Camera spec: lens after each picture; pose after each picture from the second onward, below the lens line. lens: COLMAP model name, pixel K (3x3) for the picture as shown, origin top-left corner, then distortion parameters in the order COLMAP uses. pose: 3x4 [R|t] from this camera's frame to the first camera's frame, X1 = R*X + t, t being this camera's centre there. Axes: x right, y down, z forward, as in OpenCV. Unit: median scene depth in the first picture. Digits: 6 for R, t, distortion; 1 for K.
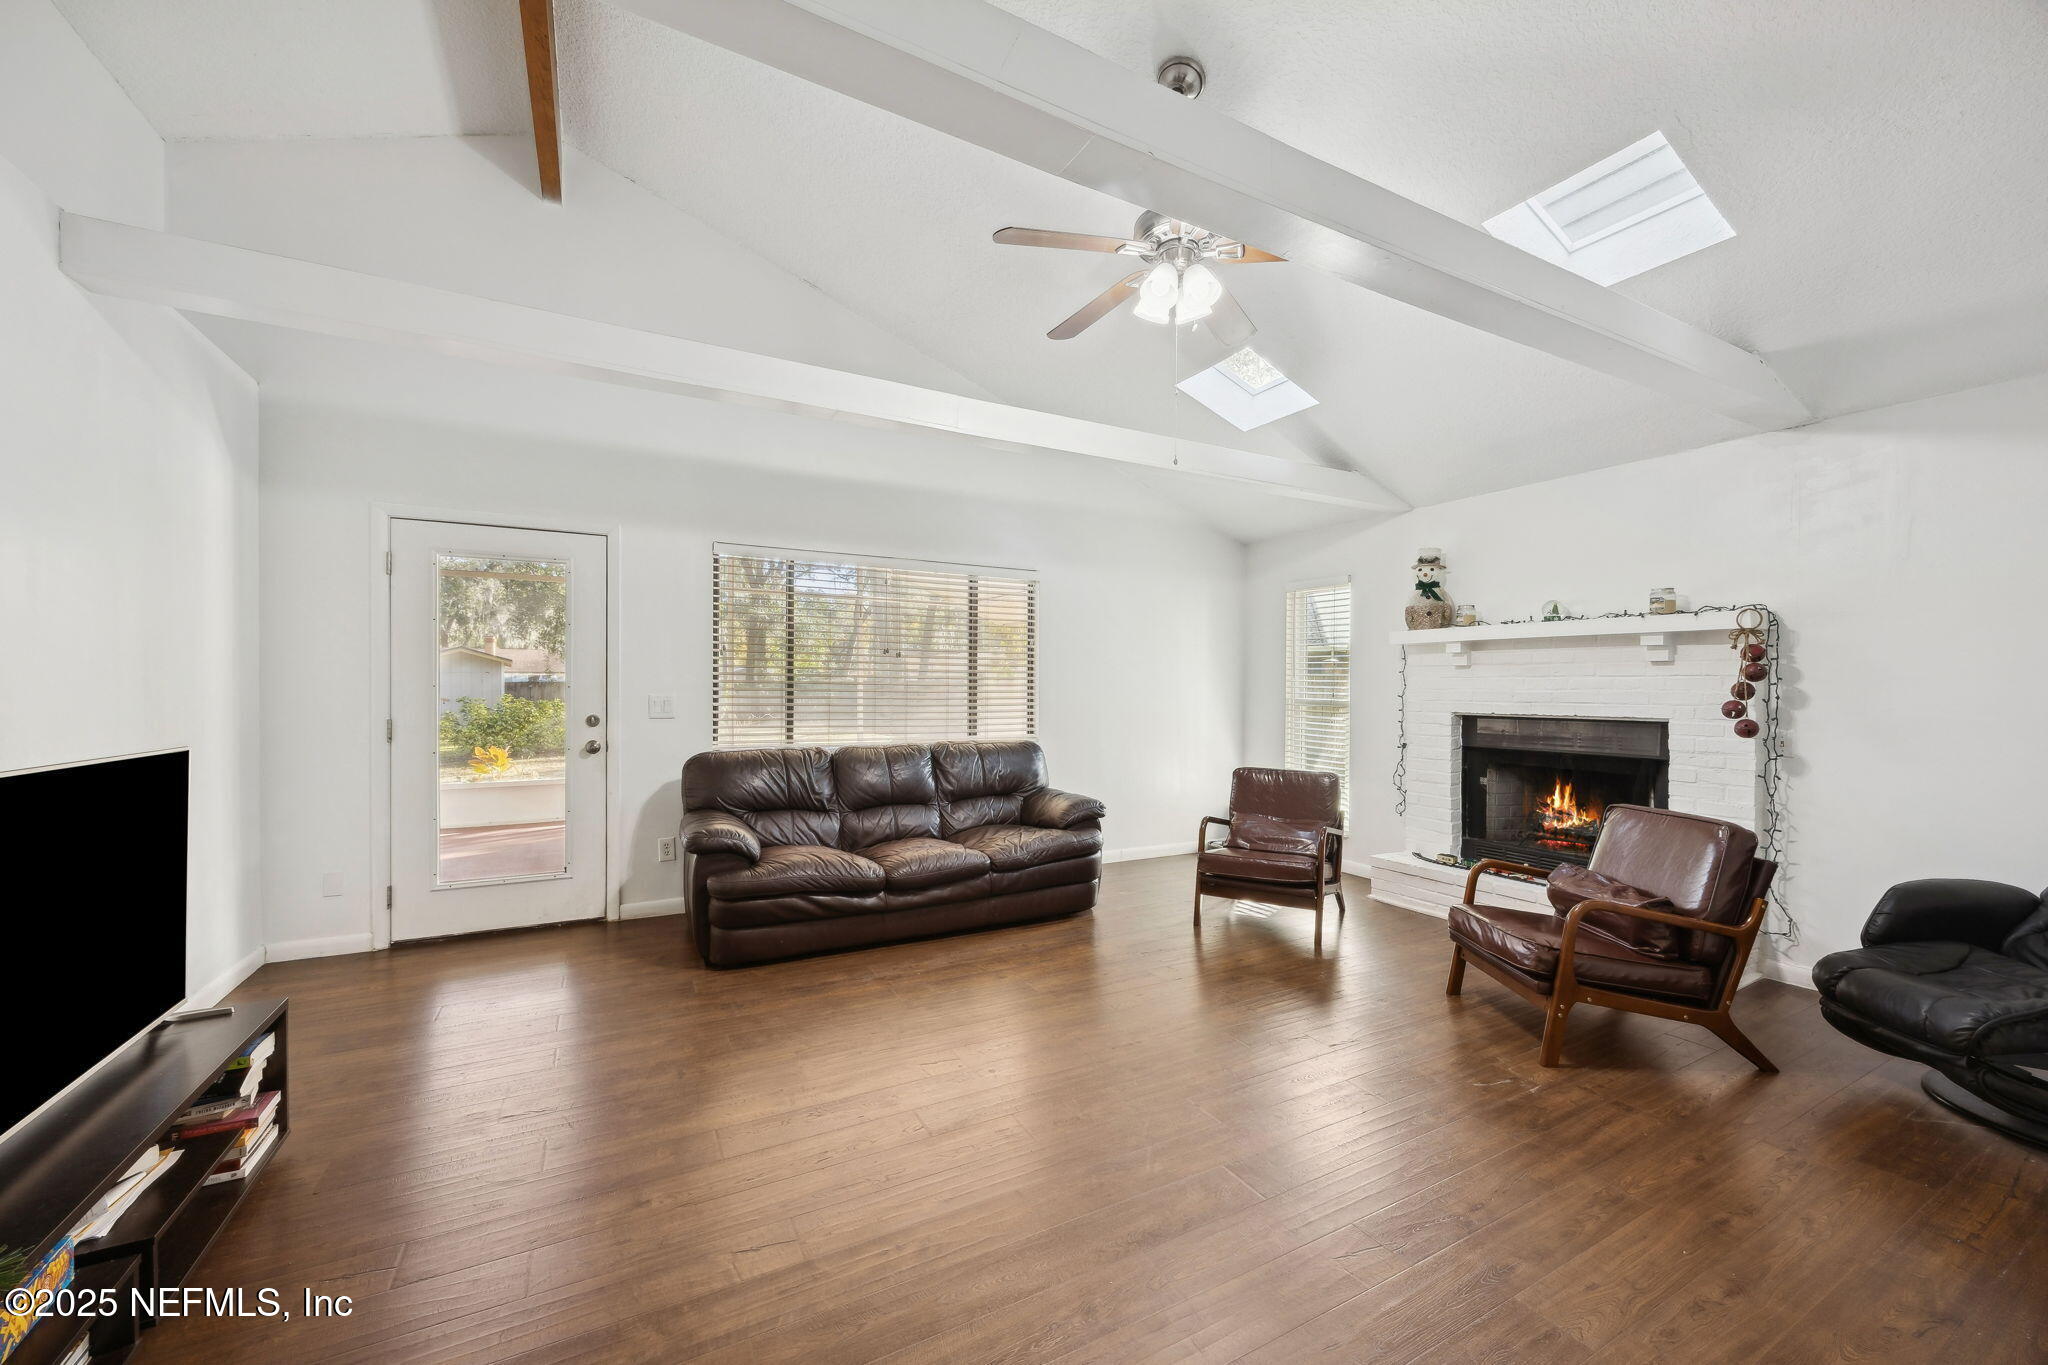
lens RADIAL K [[772.8, 0, 1024.0], [0, 772.8, 682.5], [0, 0, 1]] dist [-0.010959, 0.000099]
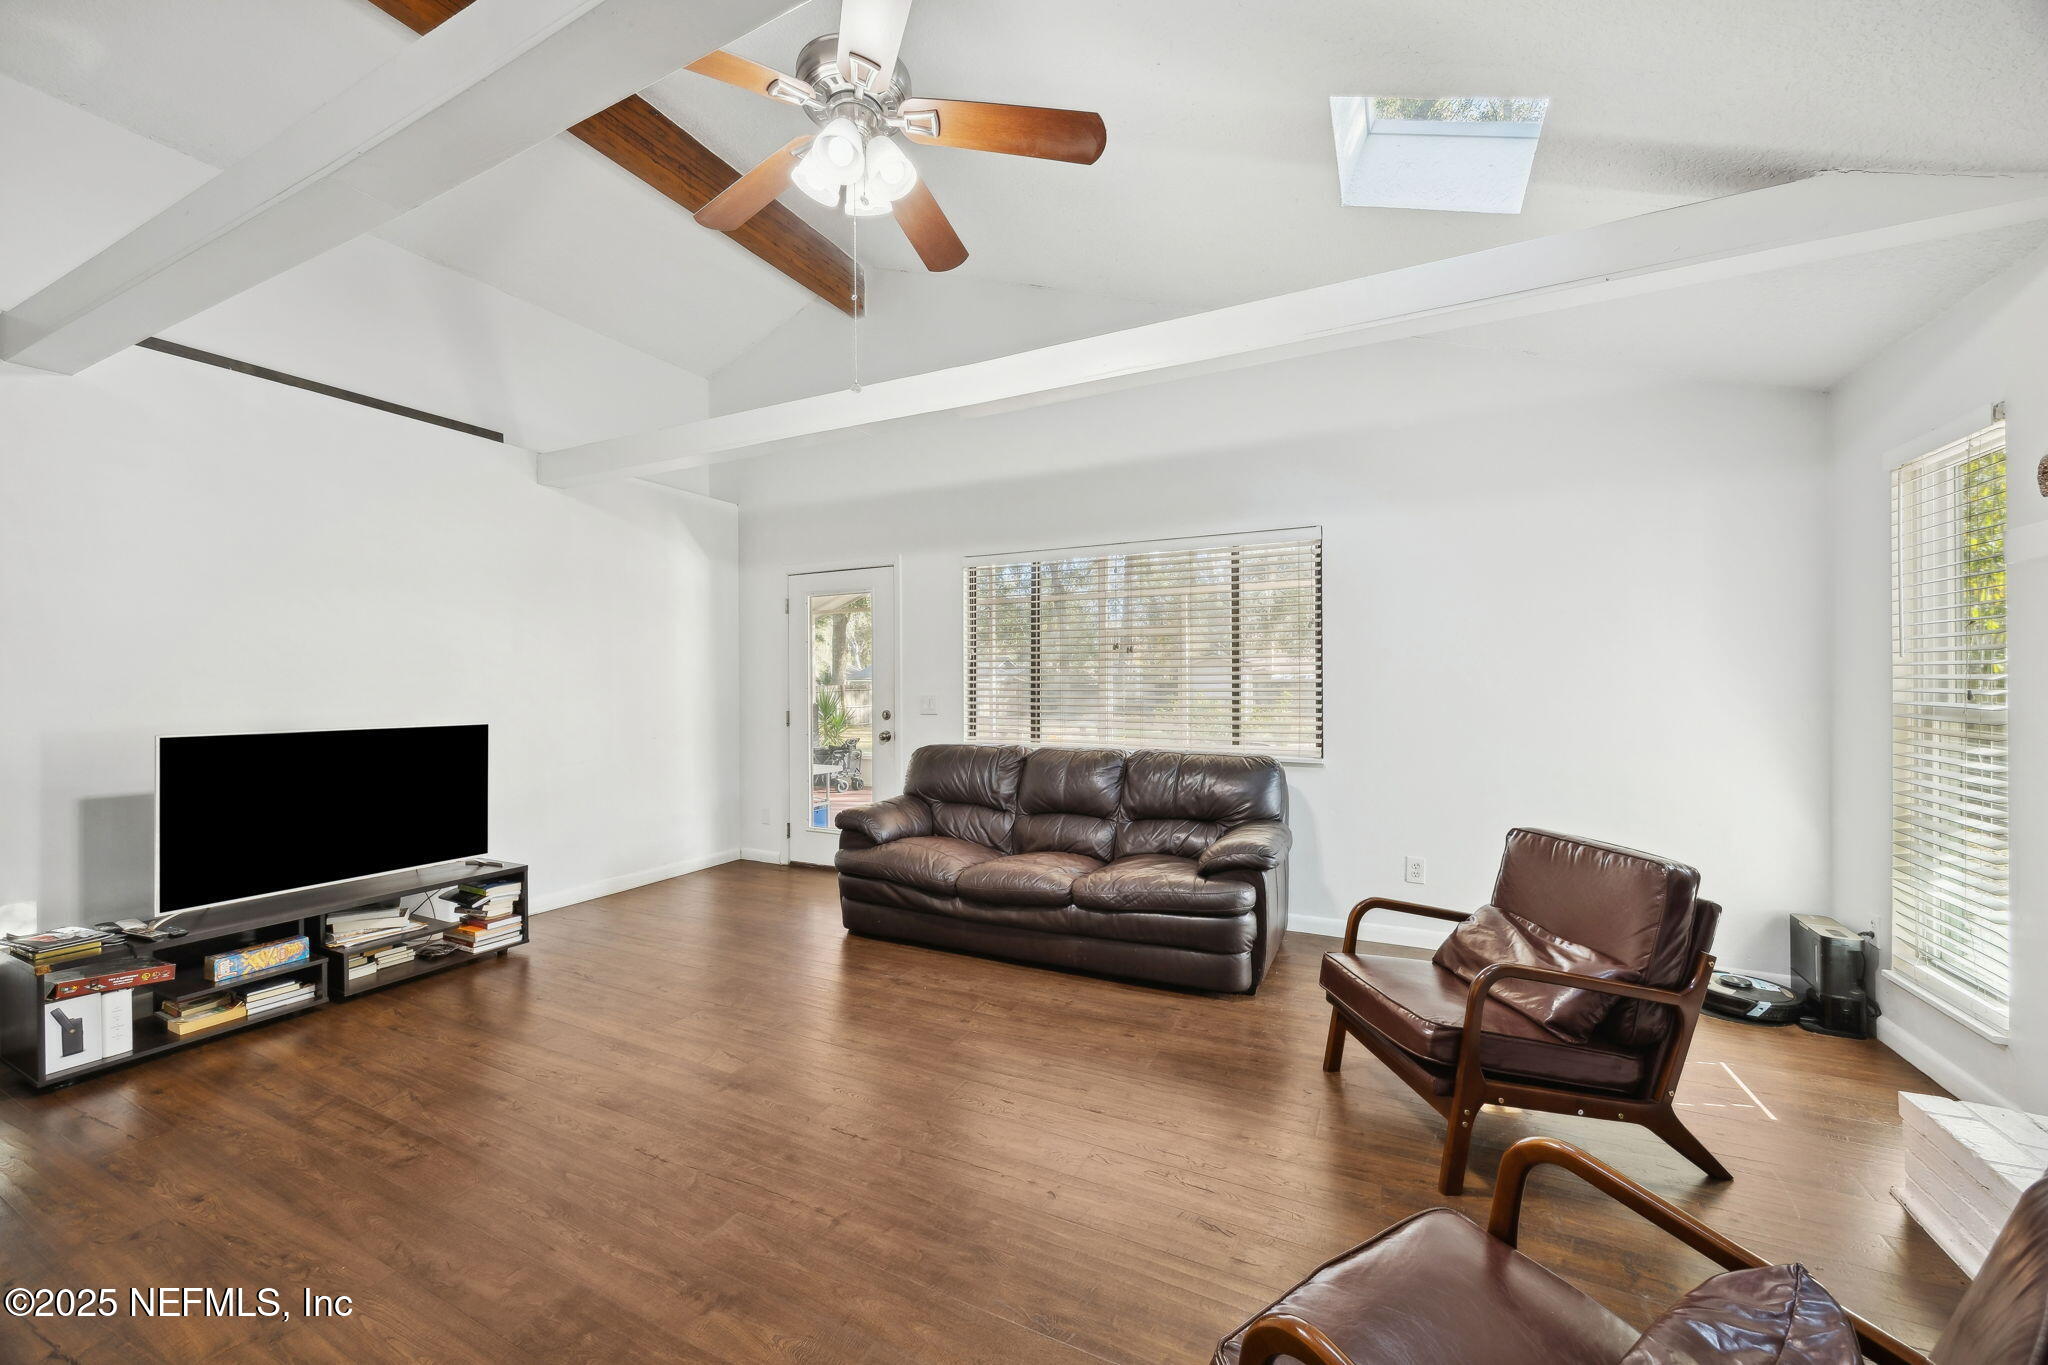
lens RADIAL K [[772.8, 0, 1024.0], [0, 772.8, 682.5], [0, 0, 1]] dist [-0.010959, 0.000099]
pose [[0.582778, -0.011579, -0.812549, 0.582923], [0.011891, 0.999913, -0.005721, 0.006896], [0.812544, -0.006328, 0.582865, 0.447591]]
